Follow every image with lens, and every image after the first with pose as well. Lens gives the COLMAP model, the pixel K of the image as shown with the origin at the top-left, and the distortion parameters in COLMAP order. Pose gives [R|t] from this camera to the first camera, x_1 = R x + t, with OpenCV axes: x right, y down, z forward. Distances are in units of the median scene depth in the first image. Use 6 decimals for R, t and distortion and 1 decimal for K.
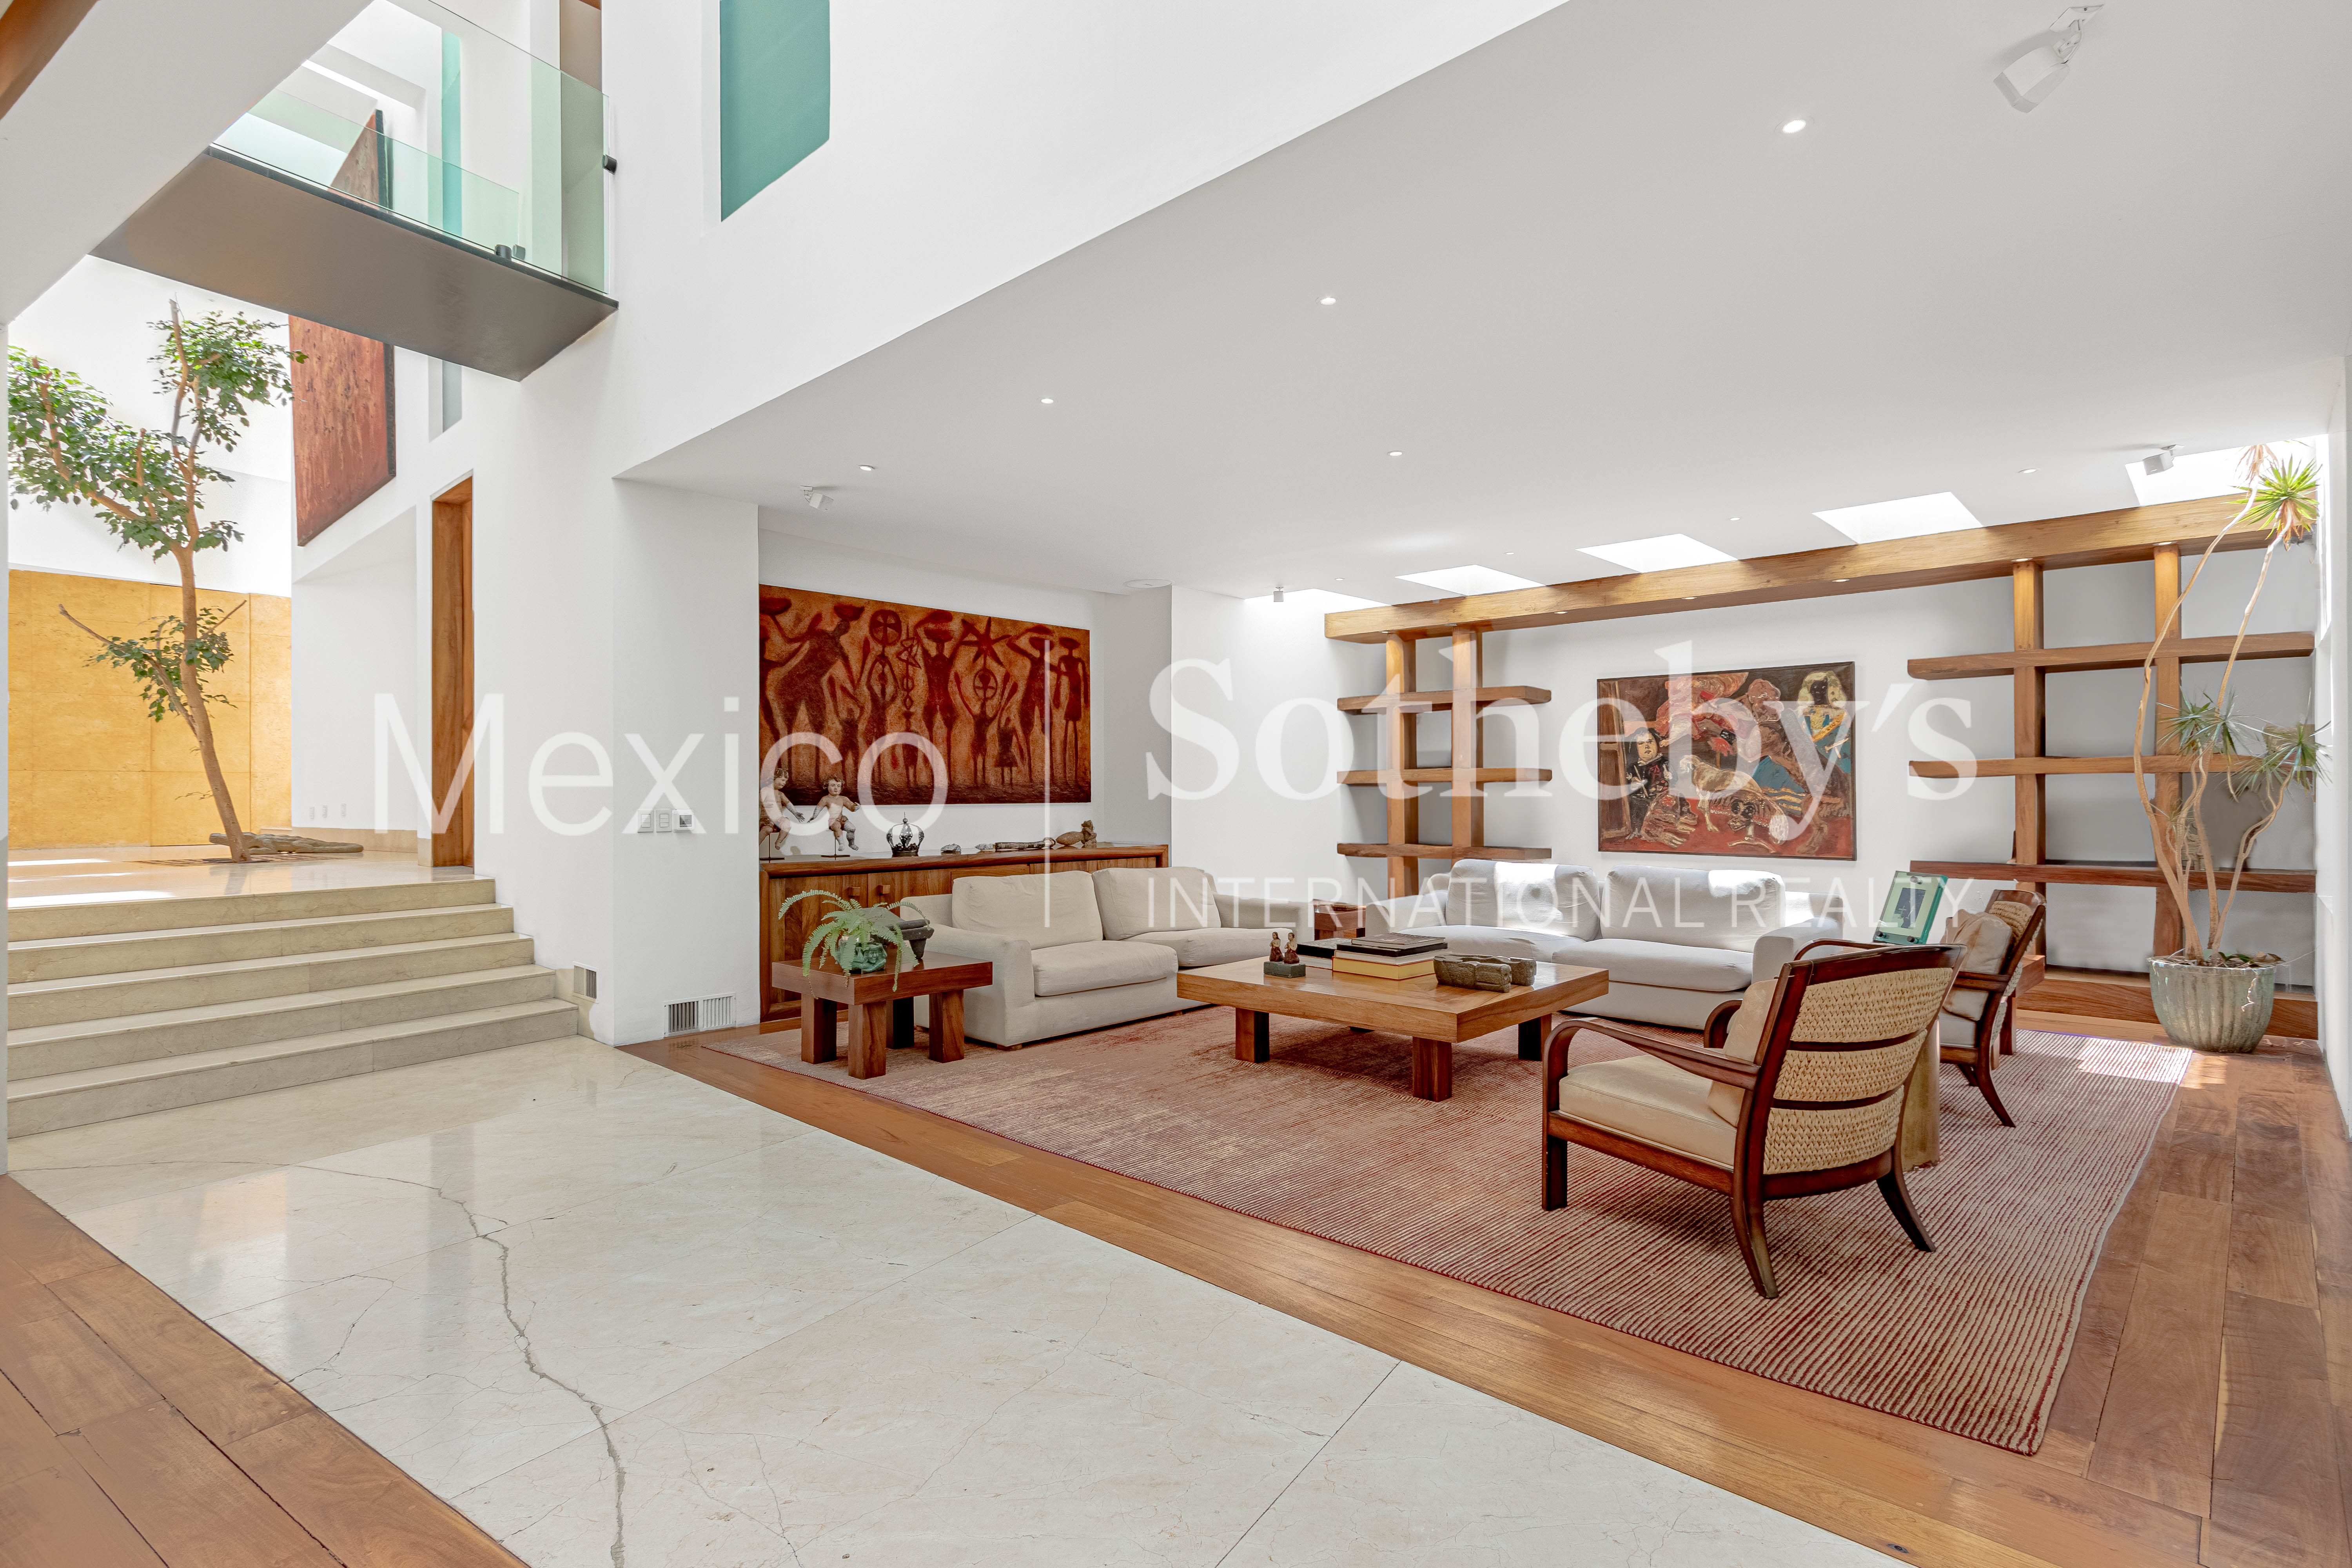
lens RADIAL K [[1130.8, 0, 1178.3], [0, 1130.8, 792.6], [0, 0, 1]] dist [0.004728, 0.000116]
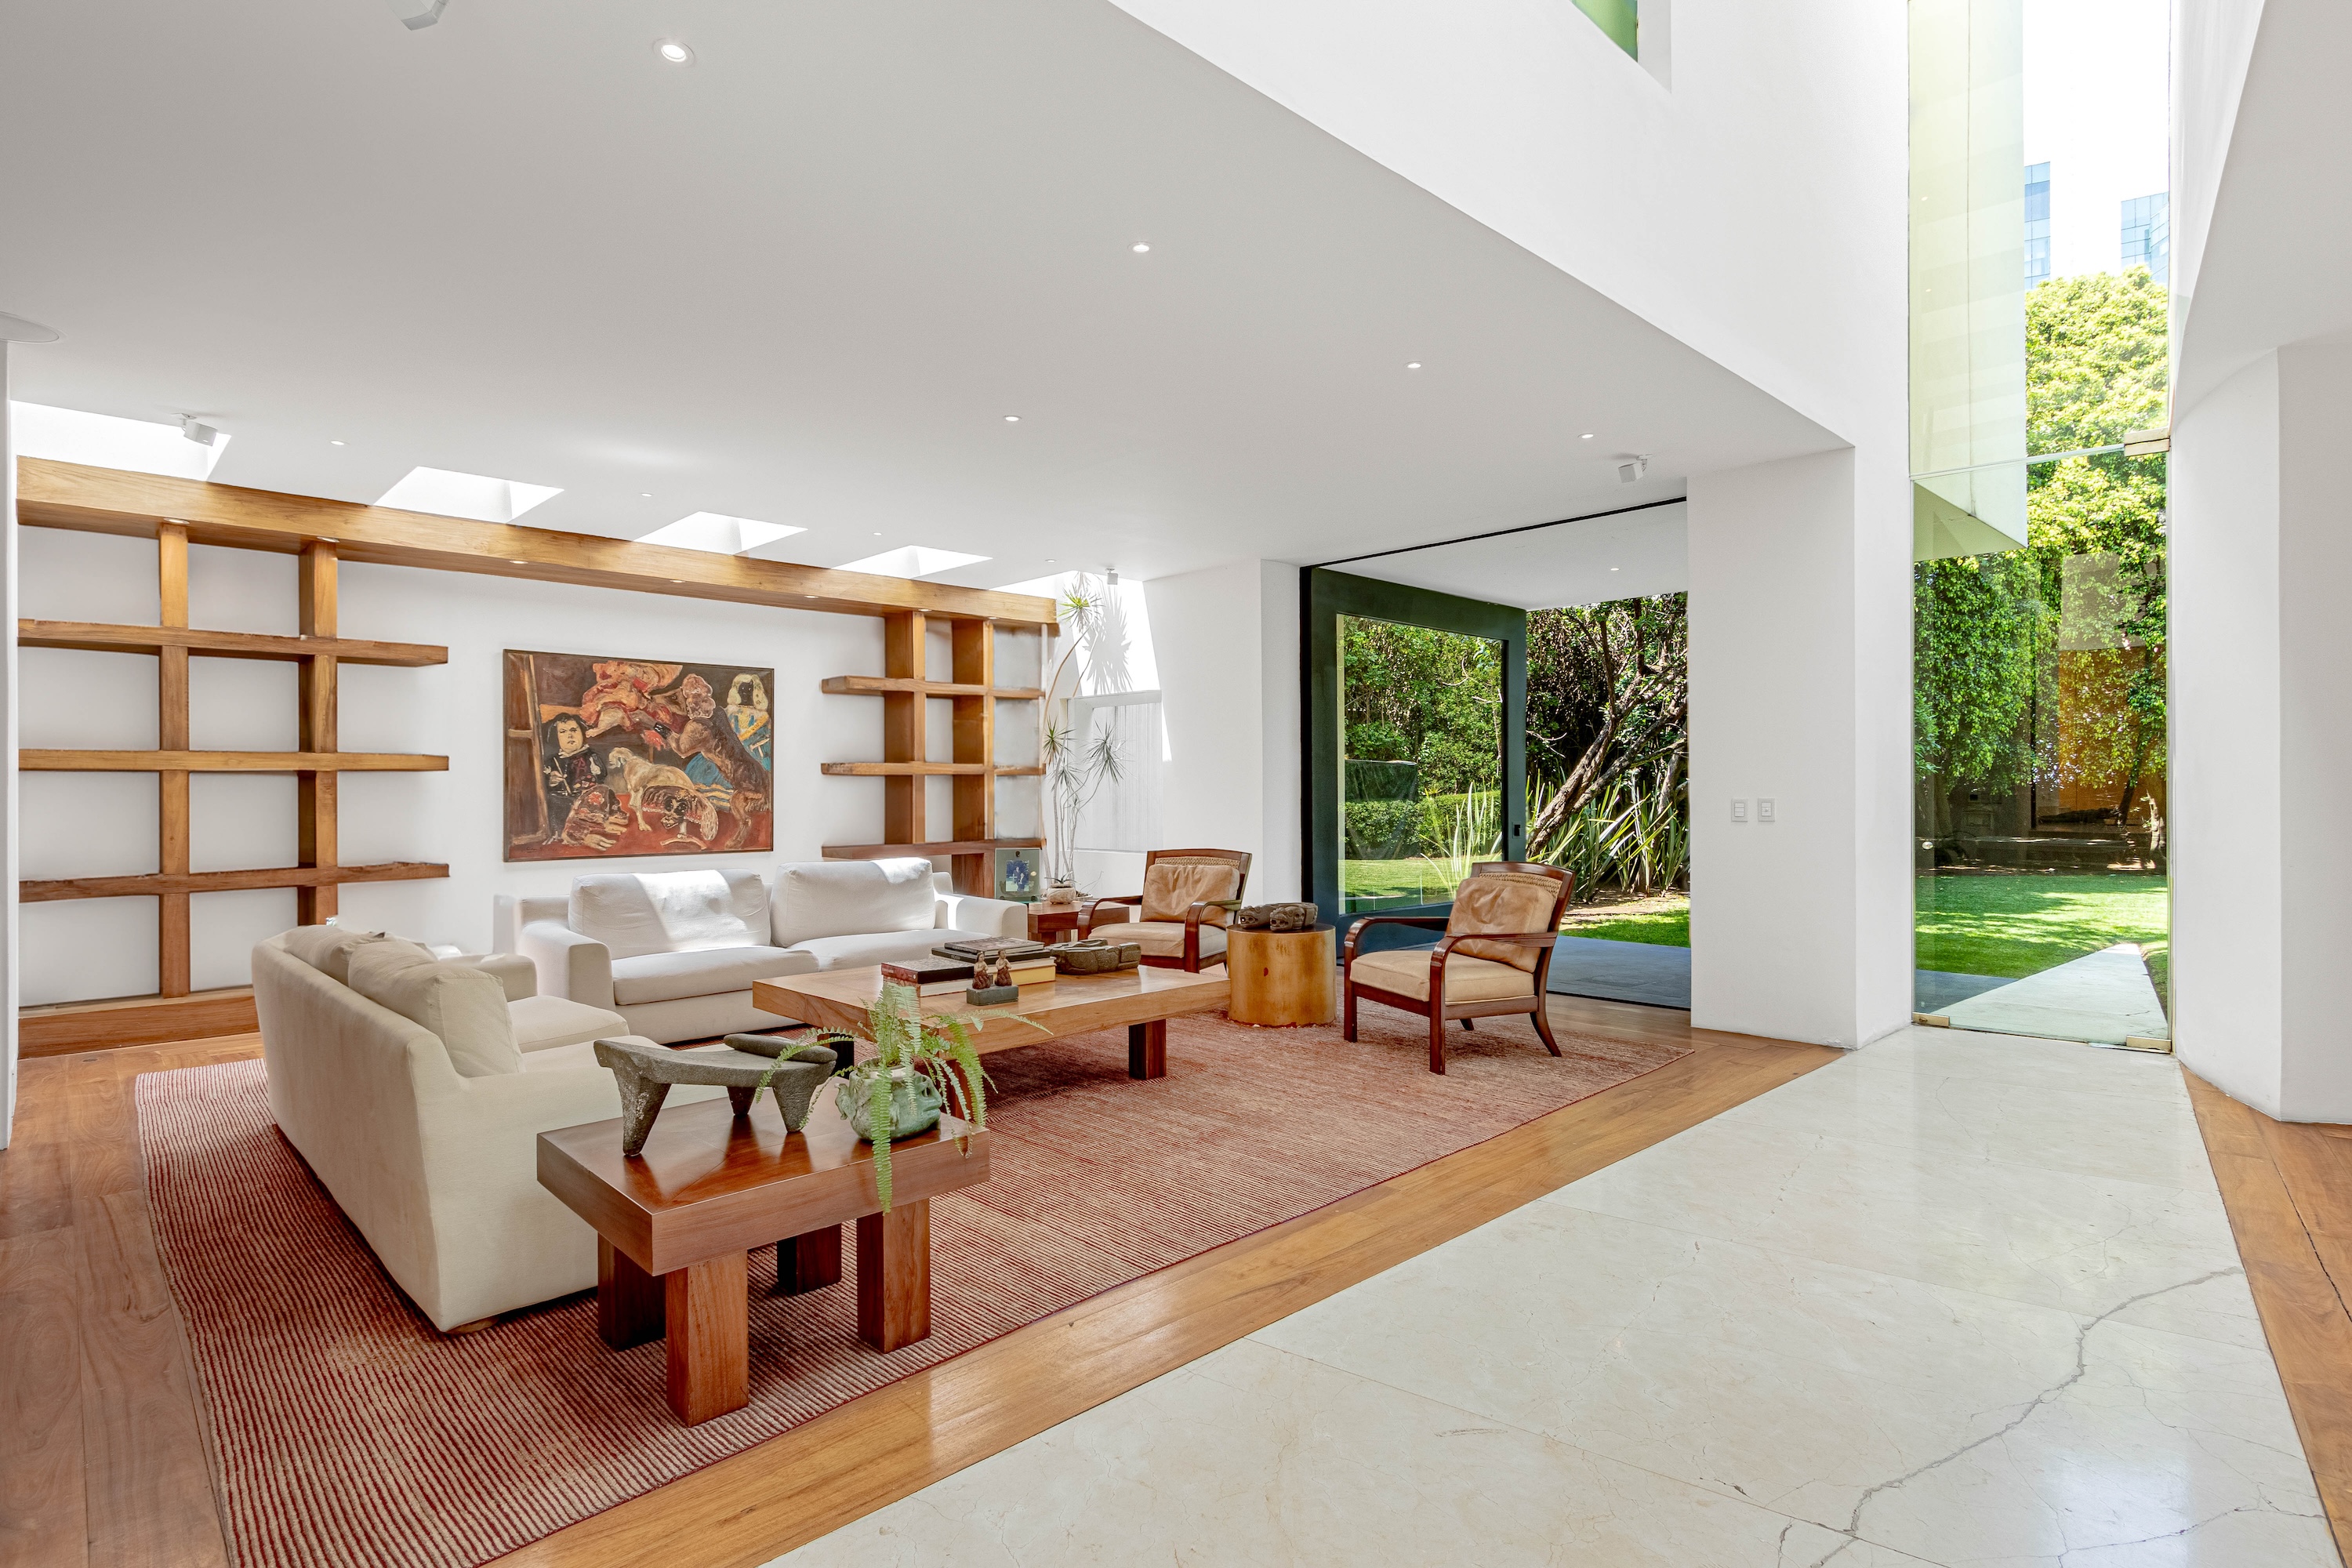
lens RADIAL K [[1186.4, 0, 1177.5], [0, 1186.4, 783.8], [0, 0, 1]] dist [-0.001183, -0.000492]
pose [[0.057774, 0.006639, 0.998308, -0.491189], [0.006332, 0.999955, -0.007016, 0.005457], [-0.998310, 0.006727, 0.057729, 0.518729]]
